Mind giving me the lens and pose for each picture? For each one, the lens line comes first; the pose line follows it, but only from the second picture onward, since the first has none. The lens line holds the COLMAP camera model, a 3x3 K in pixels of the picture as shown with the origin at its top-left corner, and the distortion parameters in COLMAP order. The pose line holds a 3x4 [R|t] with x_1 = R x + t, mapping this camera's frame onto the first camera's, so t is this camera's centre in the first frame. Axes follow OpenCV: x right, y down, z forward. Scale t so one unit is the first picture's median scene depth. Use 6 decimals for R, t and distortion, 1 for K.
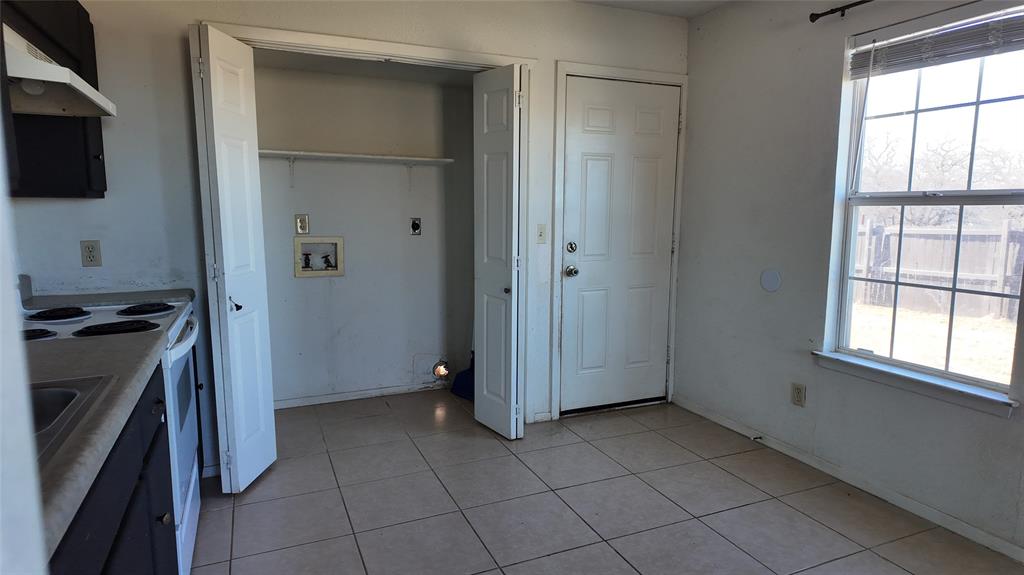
lens RADIAL K [[593.7, 0, 513.8], [0, 593.7, 288.6], [0, 0, 1]] dist [0.093128, -0.110007]
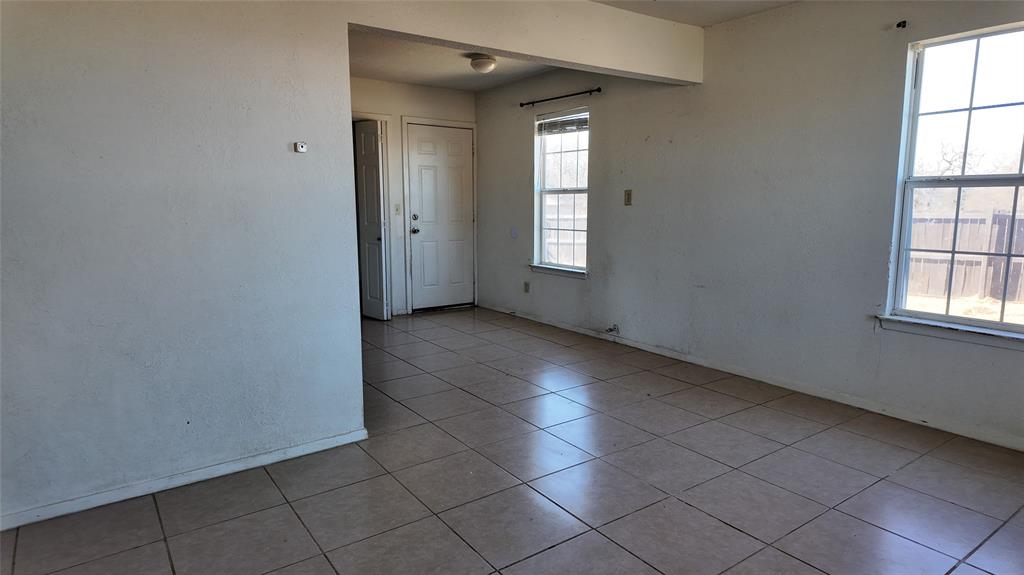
lens RADIAL K [[593.7, 0, 513.8], [0, 593.7, 288.6], [0, 0, 1]] dist [0.093128, -0.110007]
pose [[0.979105, -0.033582, 0.200565, 0.020157], [0.030866, 0.999385, 0.016652, 0.127143], [-0.201000, -0.010113, 0.979539, -0.843728]]
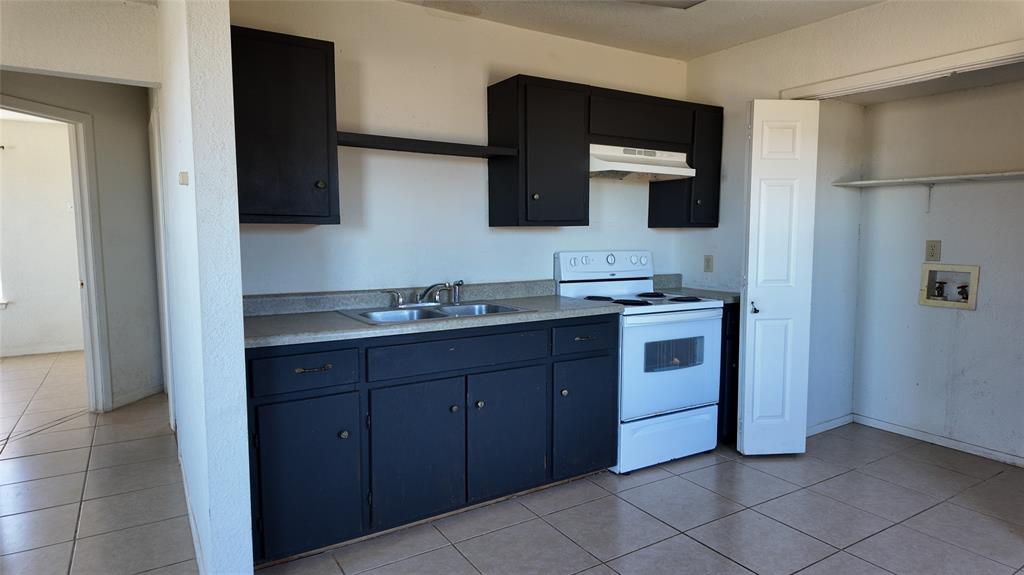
lens RADIAL K [[593.7, 0, 513.8], [0, 593.7, 288.6], [0, 0, 1]] dist [0.093128, -0.110007]
pose [[0.145849, 0.092193, -0.985002, 0.536739], [-0.133149, 0.988419, 0.072797, -0.029918], [0.980306, 0.120535, 0.156435, 0.209658]]
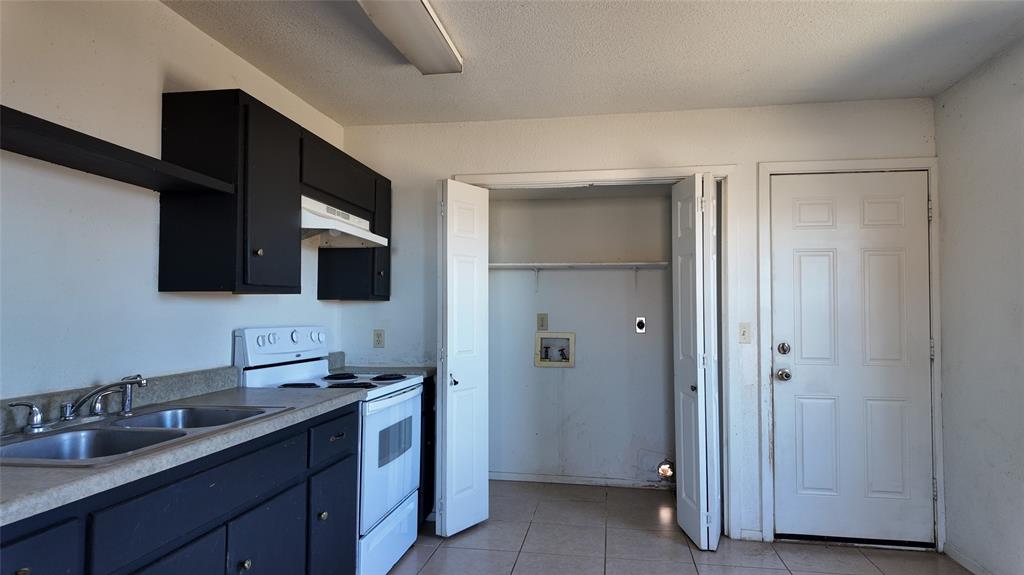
lens RADIAL K [[593.7, 0, 513.8], [0, 593.7, 288.6], [0, 0, 1]] dist [0.093128, -0.110007]
pose [[0.840110, -0.021030, -0.542009, 0.255640], [-0.074314, 0.985363, -0.153419, 0.013589], [0.537302, 0.169168, 0.826250, -0.019412]]
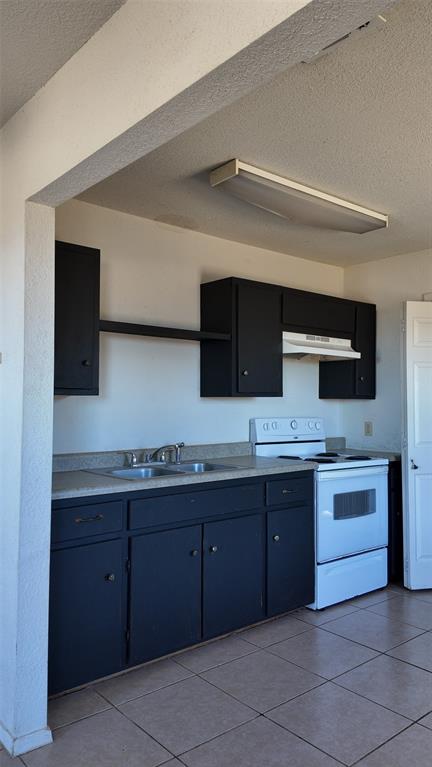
lens RADIAL K [[558.2, 0, 220.2], [0, 558.2, 383.0], [0, 0, 1]] dist [0.133357, -0.212375]
pose [[0.290457, -0.029327, -0.956439, 0.610250], [-0.134043, 0.988428, -0.071015, -0.009667], [0.947453, 0.148831, 0.283165, 0.040555]]
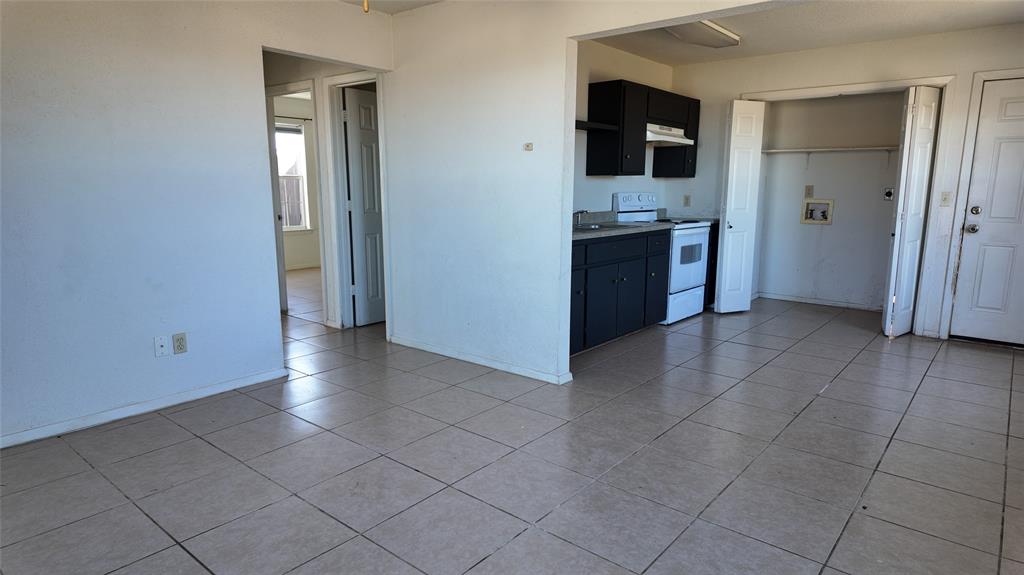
lens RADIAL K [[593.7, 0, 513.8], [0, 593.7, 288.6], [0, 0, 1]] dist [0.093128, -0.110007]
pose [[0.444673, 0.154477, -0.882271, 0.846950], [-0.125194, 0.986065, 0.109552, 0.081885], [0.886901, 0.061740, 0.457816, -0.502436]]
